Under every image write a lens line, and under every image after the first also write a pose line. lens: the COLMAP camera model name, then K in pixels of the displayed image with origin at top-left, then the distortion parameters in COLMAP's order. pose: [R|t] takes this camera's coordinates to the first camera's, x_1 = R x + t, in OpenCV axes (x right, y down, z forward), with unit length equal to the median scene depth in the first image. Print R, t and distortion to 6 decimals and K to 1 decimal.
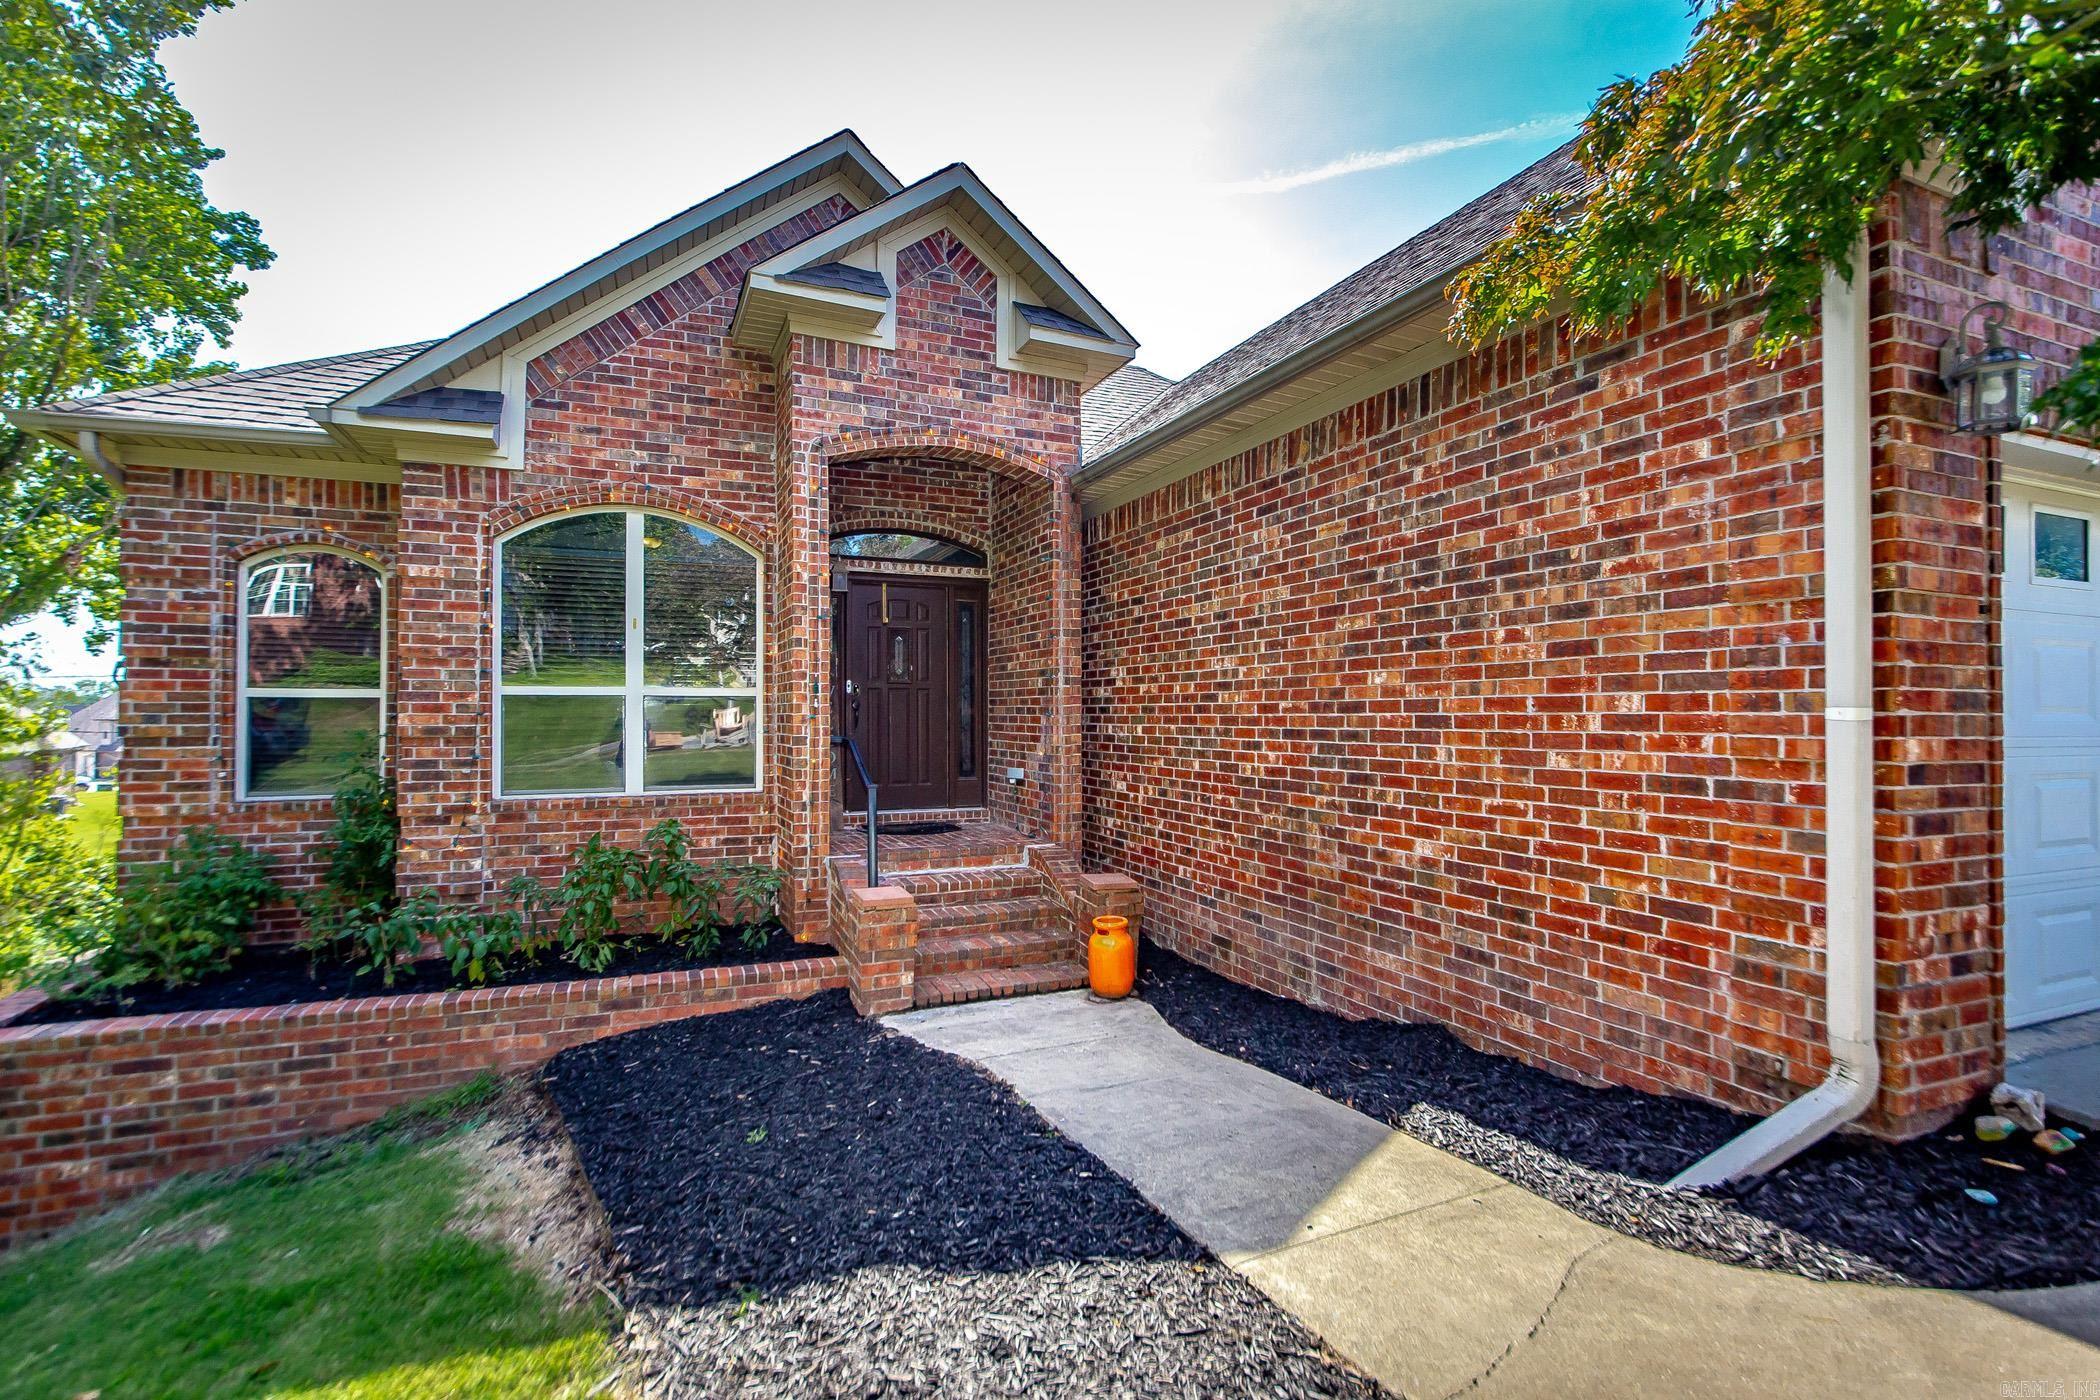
lens RADIAL K [[951.5, 0, 1054.6], [0, 951.5, 704.8], [0, 0, 1]] dist [-0.020575, -0.000172]
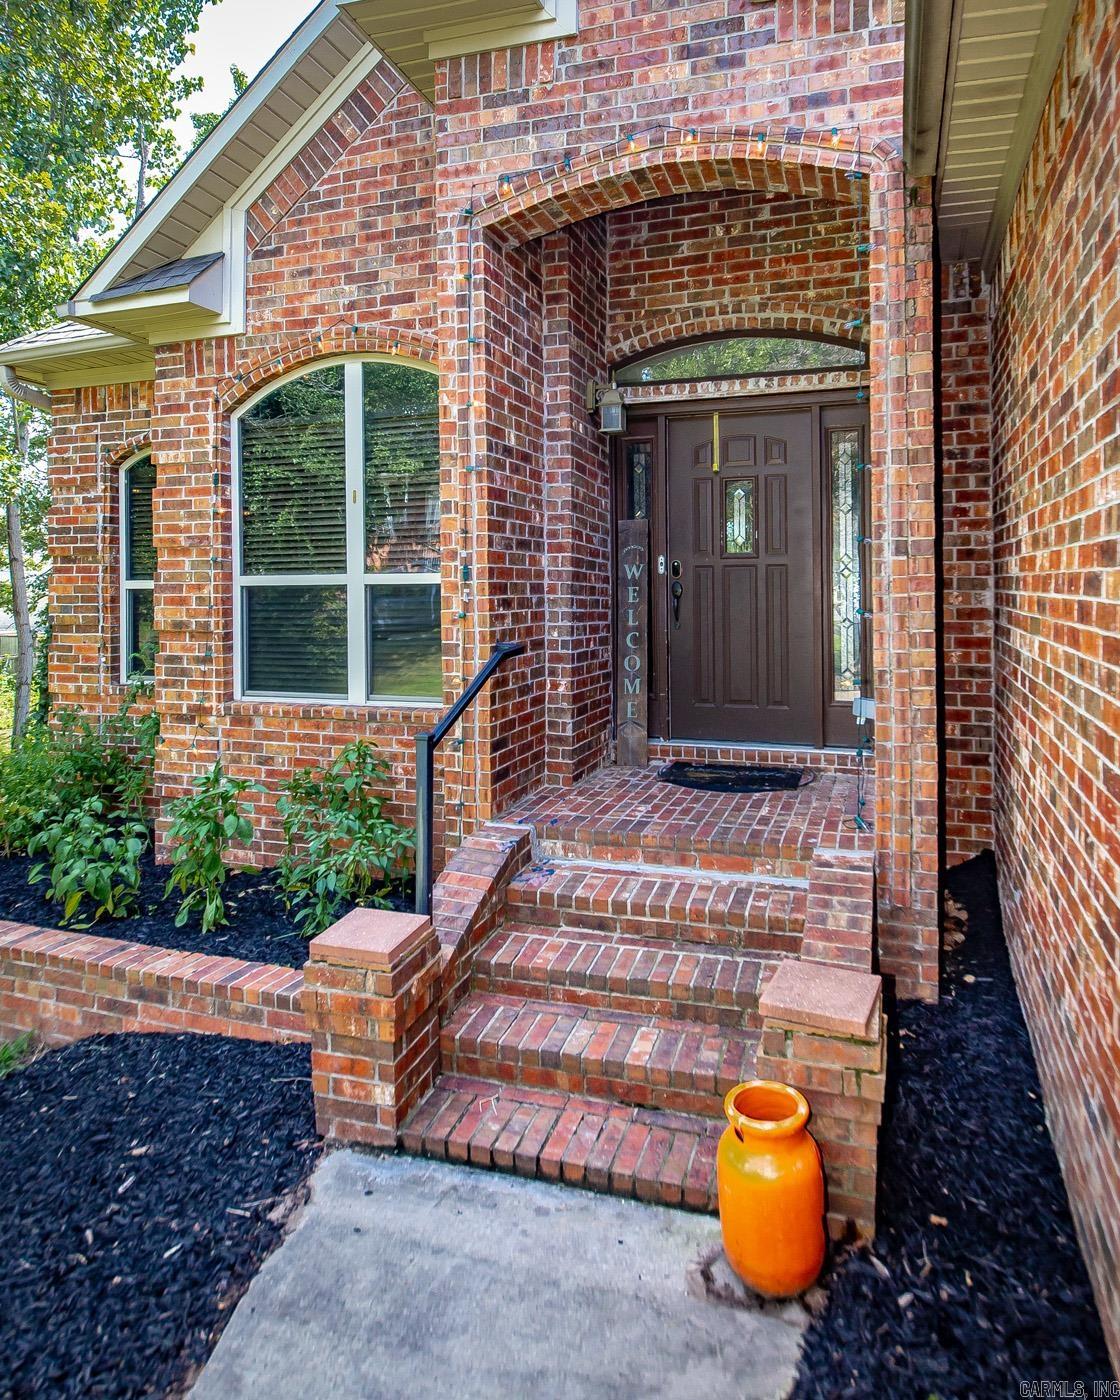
lens RADIAL K [[888.4, 0, 614.3], [0, 888.4, 586.8], [0, 0, 1]] dist [-0.006802, -0.002589]
pose [[0.747171, -0.004240, -0.664618, 0.250633], [0.015561, 0.999817, 0.011114, -0.013142], [0.664450, -0.018646, 0.747100, 0.596529]]
